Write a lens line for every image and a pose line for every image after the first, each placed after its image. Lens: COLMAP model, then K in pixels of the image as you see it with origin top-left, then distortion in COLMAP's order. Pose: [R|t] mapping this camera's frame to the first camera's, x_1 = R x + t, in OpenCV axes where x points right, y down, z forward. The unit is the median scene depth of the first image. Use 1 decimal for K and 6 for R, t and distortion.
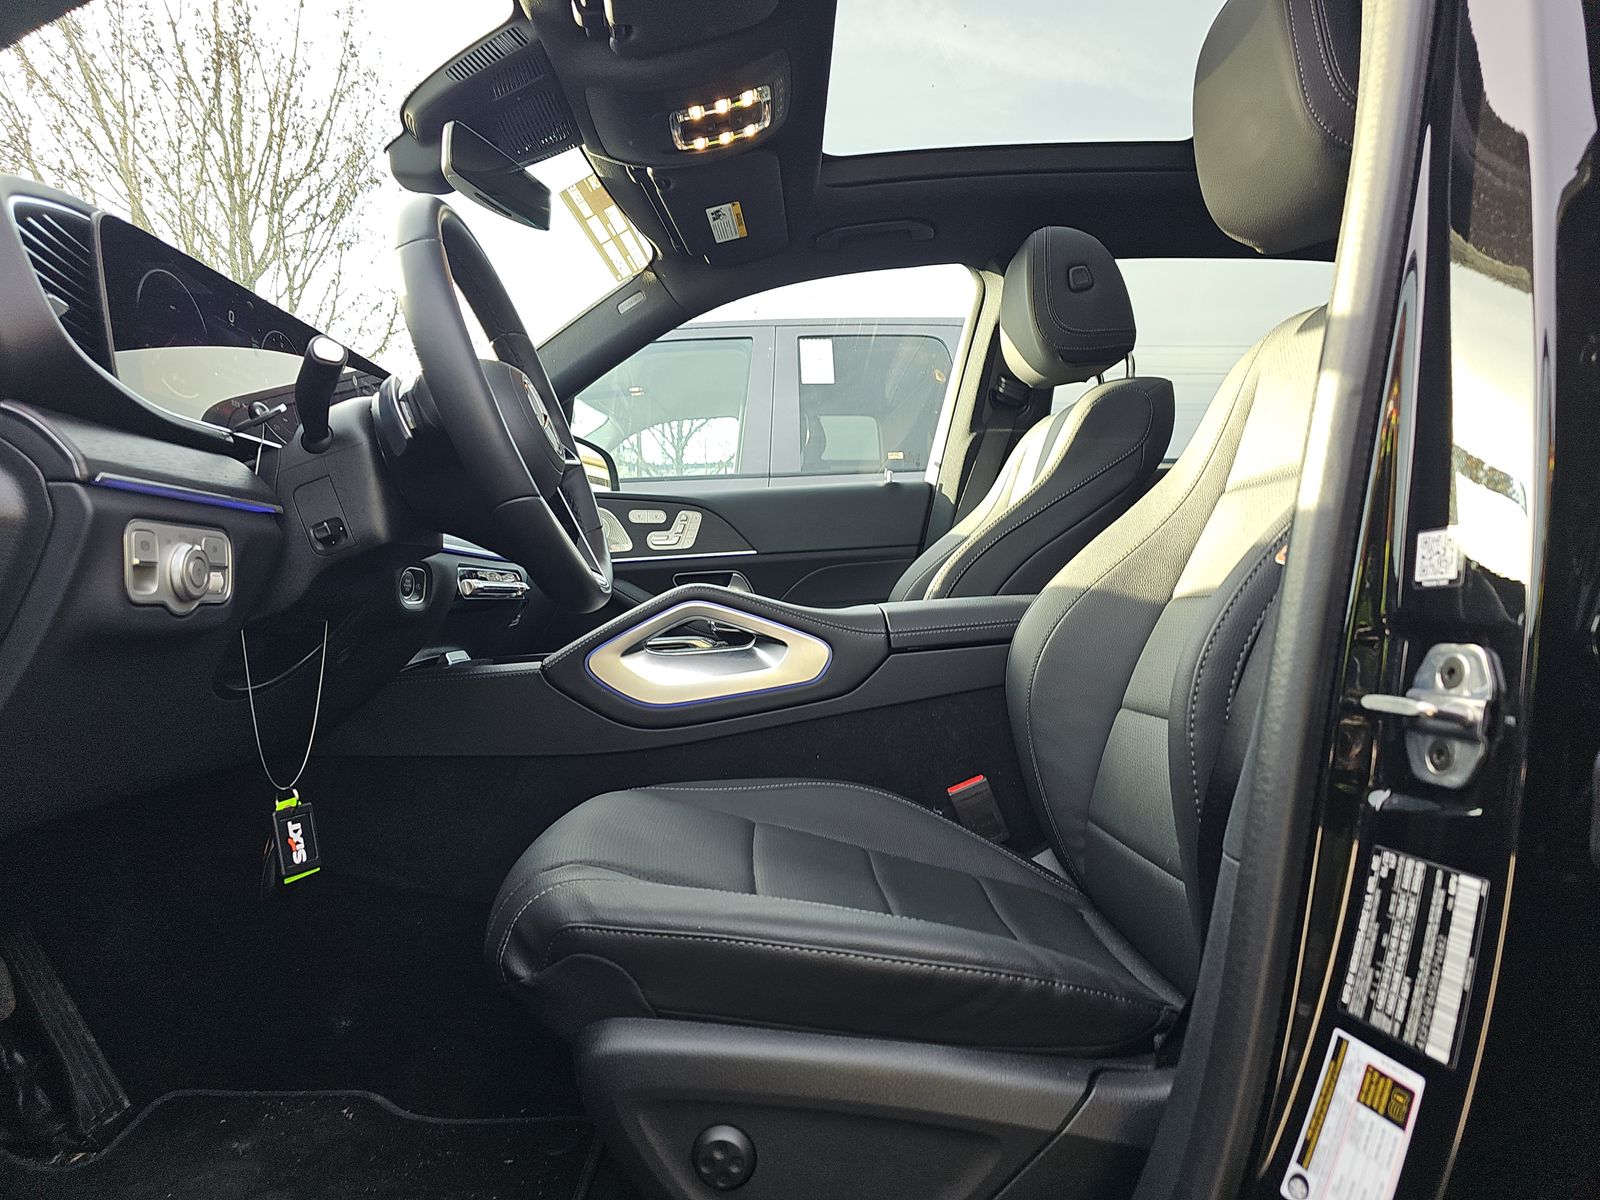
lens RADIAL K [[1078.0, 0, 797.7], [0, 1078.0, 596.6], [0, 0, 1]] dist [0.032083, -0.016205]
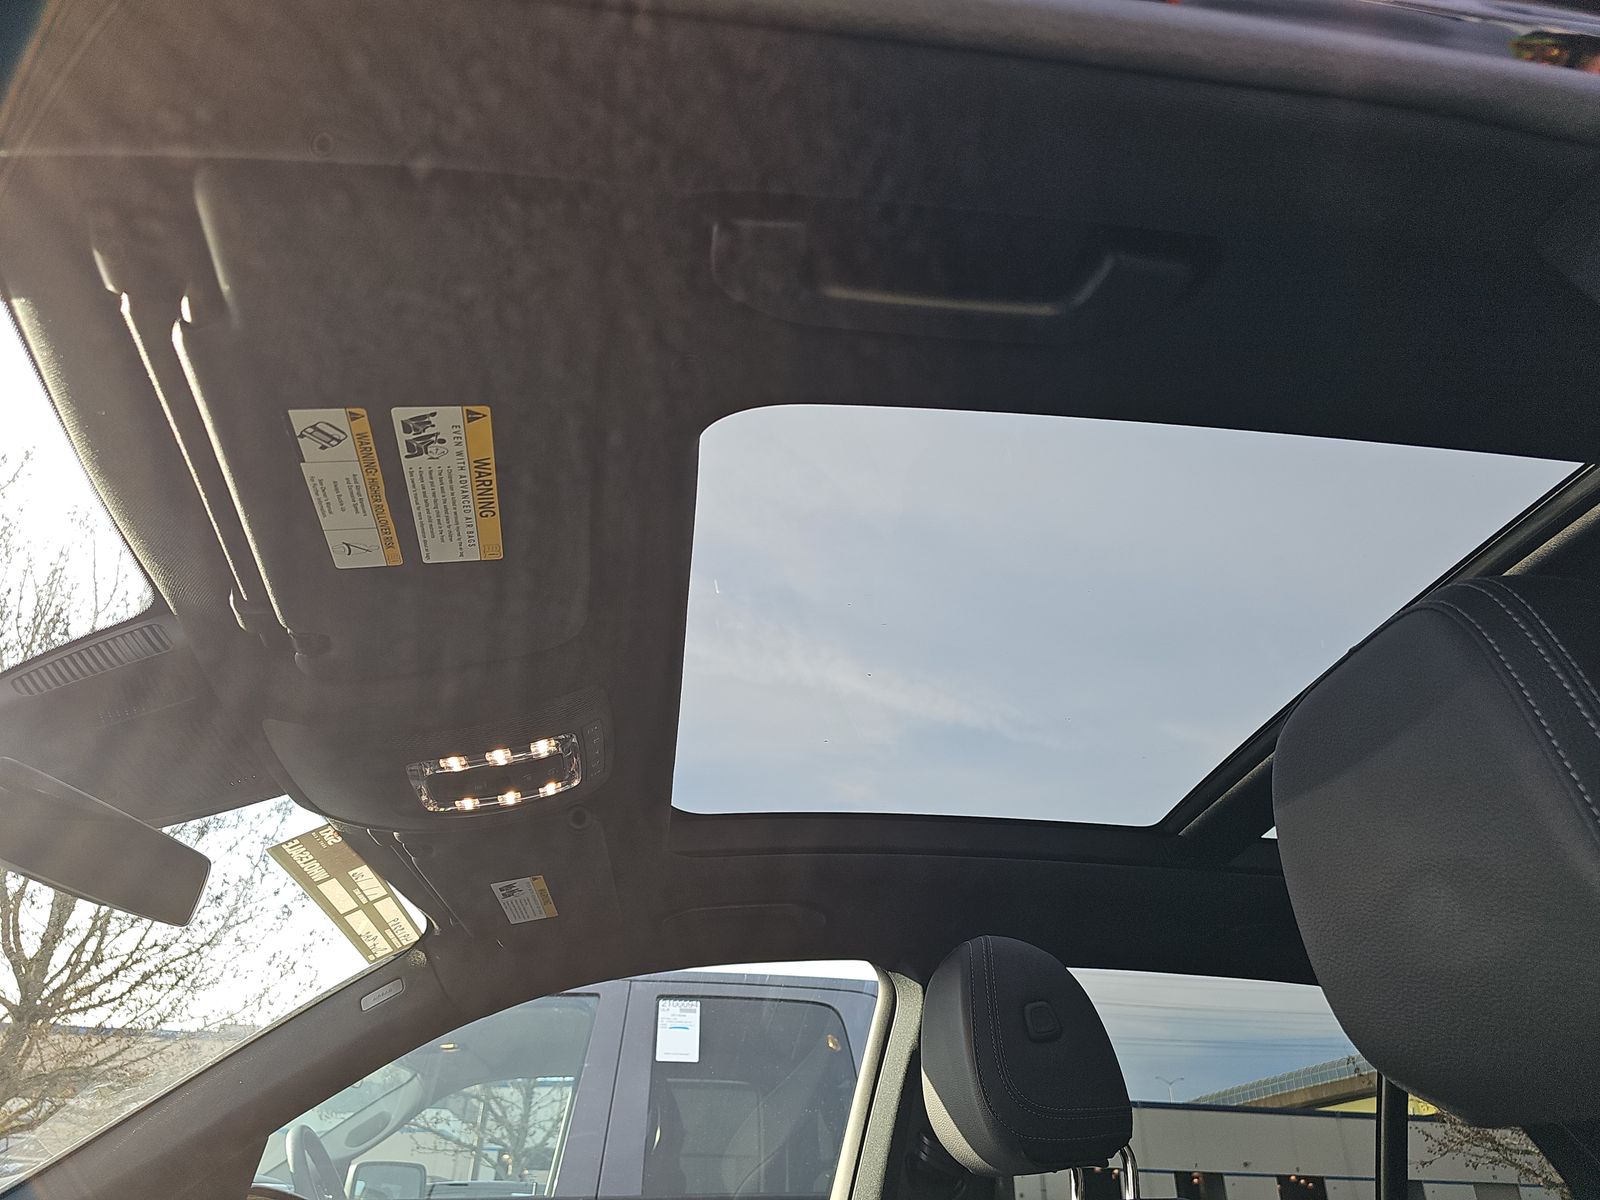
lens RADIAL K [[1078.0, 0, 801.1], [0, 1078.0, 599.8], [0, 0, 1]] dist [0.032083, -0.016205]
pose [[0.993946, 0.077522, 0.077855, 0.038806], [-0.026733, 0.857966, -0.513010, -0.157710], [-0.106566, 0.507823, 0.854844, 0.292409]]
